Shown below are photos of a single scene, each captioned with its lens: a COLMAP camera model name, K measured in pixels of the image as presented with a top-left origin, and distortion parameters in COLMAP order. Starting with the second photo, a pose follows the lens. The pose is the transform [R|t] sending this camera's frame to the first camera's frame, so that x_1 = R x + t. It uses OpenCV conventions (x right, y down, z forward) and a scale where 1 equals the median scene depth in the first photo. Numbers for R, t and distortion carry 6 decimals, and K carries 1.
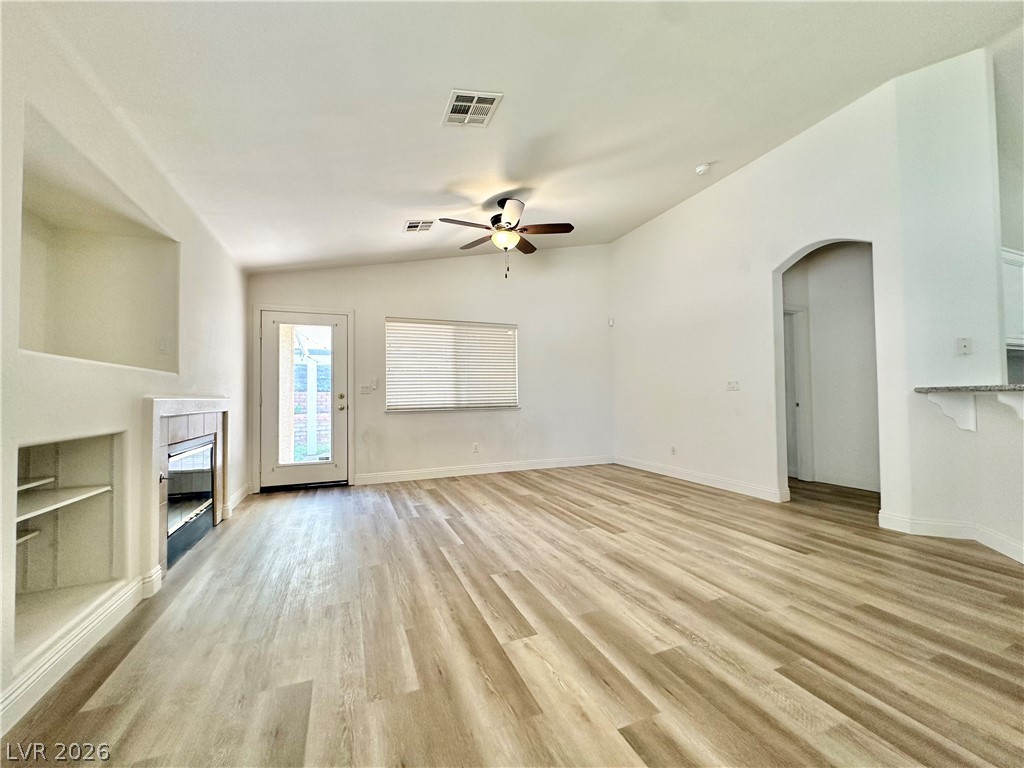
lens RADIAL K [[409.9, 0, 514.0], [0, 409.9, 384.5], [0, 0, 1]] dist [-0.000272, 0.000422]
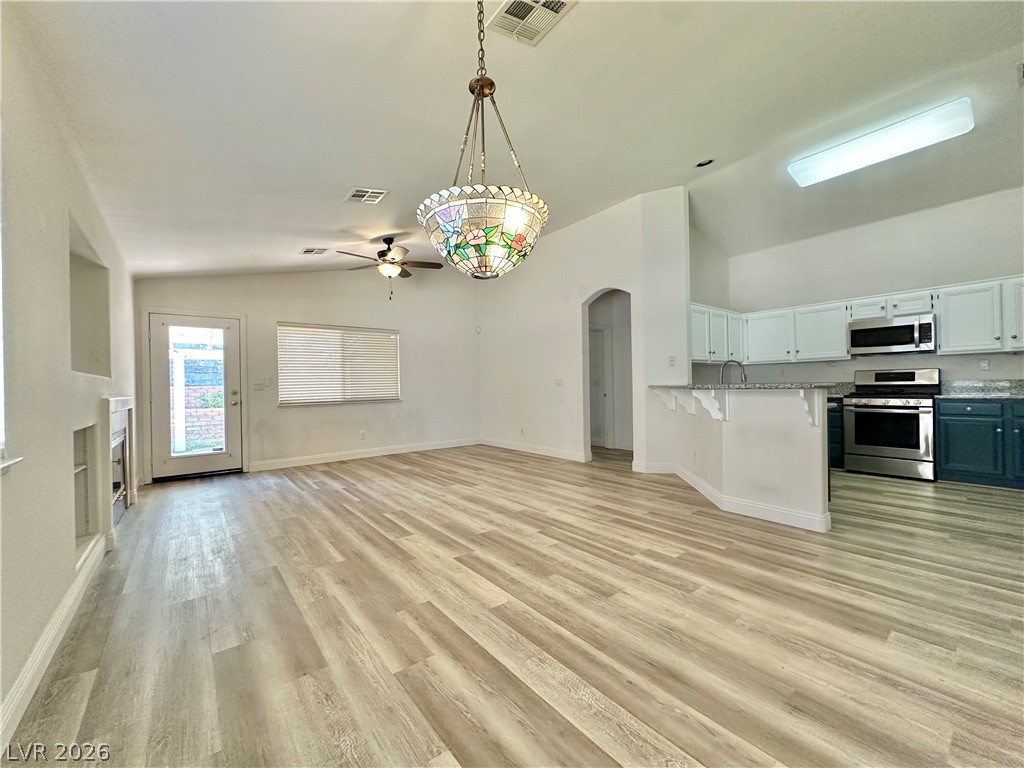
lens RADIAL K [[409.9, 0, 513.1], [0, 409.9, 383.5], [0, 0, 1]] dist [-0.000272, 0.000422]
pose [[0.960604, -0.004496, 0.277884, -0.008779], [-0.000925, 0.999812, 0.019373, -0.026503], [-0.277919, -0.018867, 0.960419, -0.386279]]
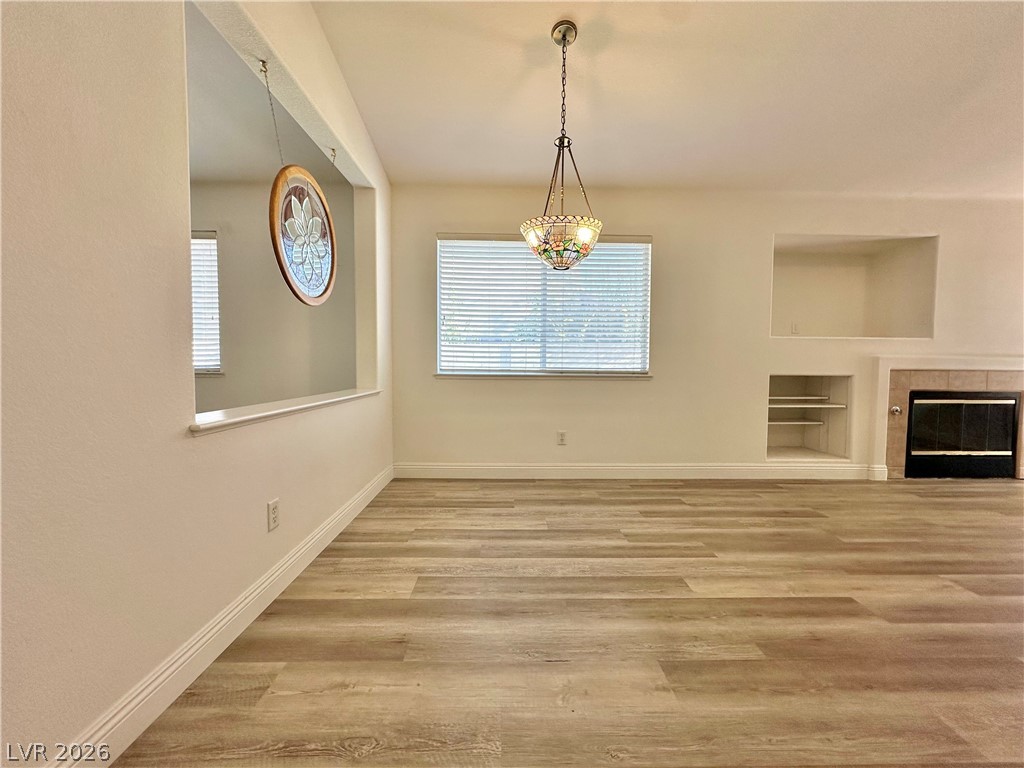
lens RADIAL K [[409.9, 0, 514.3], [0, 409.9, 385.4], [0, 0, 1]] dist [-0.000272, 0.000422]
pose [[-0.364581, 0.053294, -0.929646, 0.695430], [0.024328, 0.998565, 0.047704, 0.022420], [0.930854, -0.005224, -0.365354, 0.174927]]
